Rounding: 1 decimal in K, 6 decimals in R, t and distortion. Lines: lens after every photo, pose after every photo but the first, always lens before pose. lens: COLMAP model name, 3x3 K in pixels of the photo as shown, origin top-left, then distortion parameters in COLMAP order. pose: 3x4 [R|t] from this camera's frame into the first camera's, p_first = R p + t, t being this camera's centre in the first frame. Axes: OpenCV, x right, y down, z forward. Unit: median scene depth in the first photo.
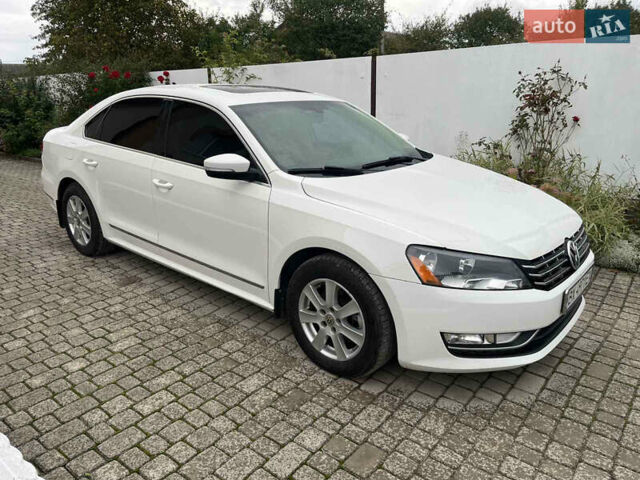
lens RADIAL K [[484.8, 0, 318.0], [0, 484.8, 239.4], [0, 0, 1]] dist [0.072492, -0.090291]
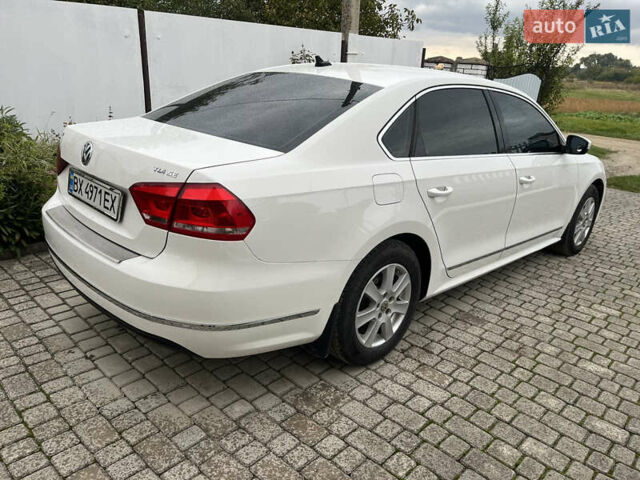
lens RADIAL K [[484.8, 0, 316.2], [0, 484.8, 240.8], [0, 0, 1]] dist [0.072492, -0.090291]
pose [[0.088725, -0.325393, 0.941407, -1.525033], [0.227663, 0.926741, 0.298866, -0.450067], [-0.969689, 0.187807, 0.156305, 1.478984]]
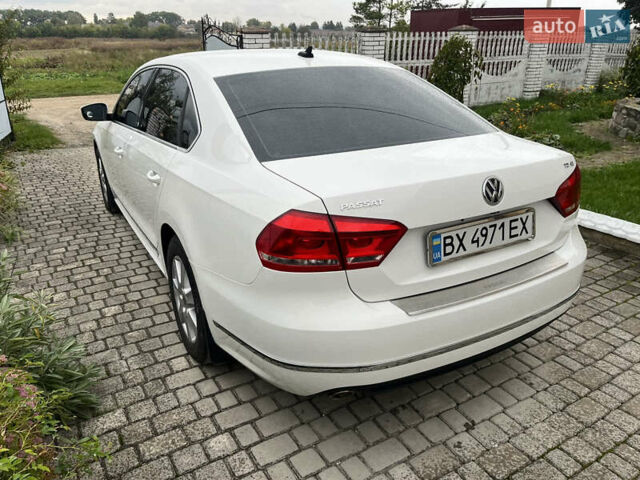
lens RADIAL K [[484.8, 0, 315.8], [0, 484.8, 243.1], [0, 0, 1]] dist [0.072492, -0.090291]
pose [[-0.937983, -0.123207, 0.324048, -0.816556], [0.109431, 0.781706, 0.613971, -0.778121], [-0.328956, 0.611355, -0.719745, 2.456492]]
